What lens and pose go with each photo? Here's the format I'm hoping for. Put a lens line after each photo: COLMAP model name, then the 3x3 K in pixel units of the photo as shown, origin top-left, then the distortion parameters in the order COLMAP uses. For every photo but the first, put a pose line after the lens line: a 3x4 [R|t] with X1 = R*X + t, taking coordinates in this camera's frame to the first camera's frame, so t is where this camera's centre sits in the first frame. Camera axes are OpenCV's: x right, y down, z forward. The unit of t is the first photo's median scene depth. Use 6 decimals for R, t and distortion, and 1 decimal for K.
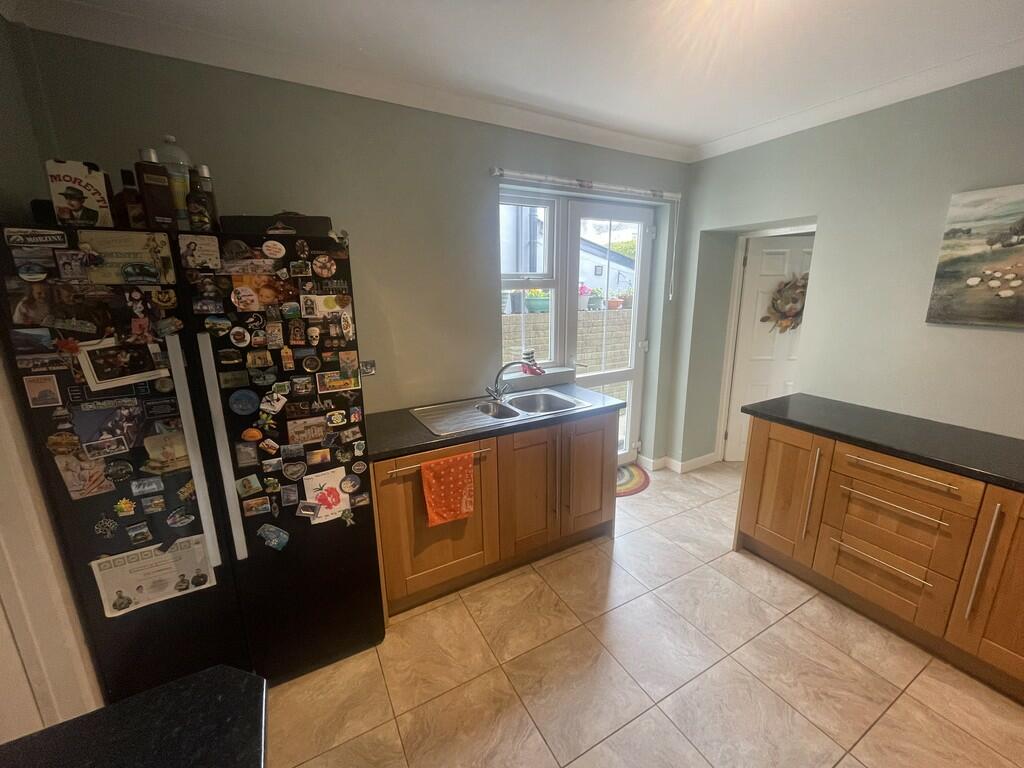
lens RADIAL K [[414.7, 0, 514.0], [0, 414.7, 382.1], [0, 0, 1]] dist [-0.000671, -0.000293]
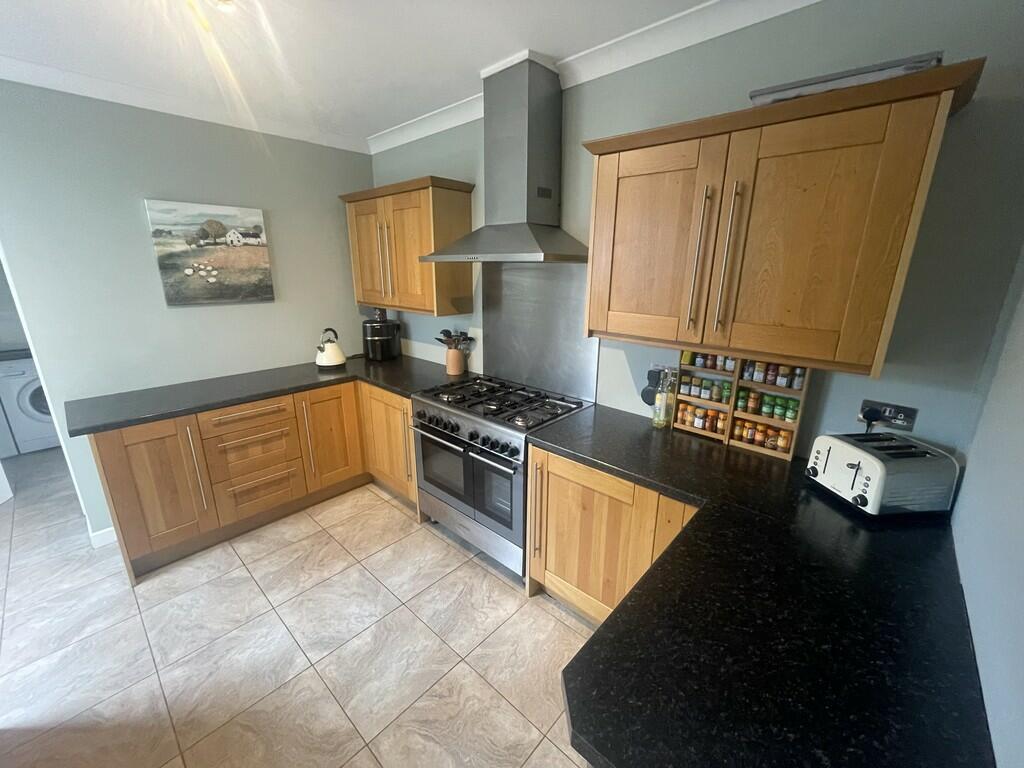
lens RADIAL K [[414.7, 0, 514.0], [0, 414.7, 382.1], [0, 0, 1]] dist [-0.000671, -0.000293]
pose [[-0.320145, -0.252974, 0.912968, -0.538118], [0.218654, 0.917939, 0.331026, -0.129045], [-0.921790, 0.305601, -0.238560, 0.459449]]
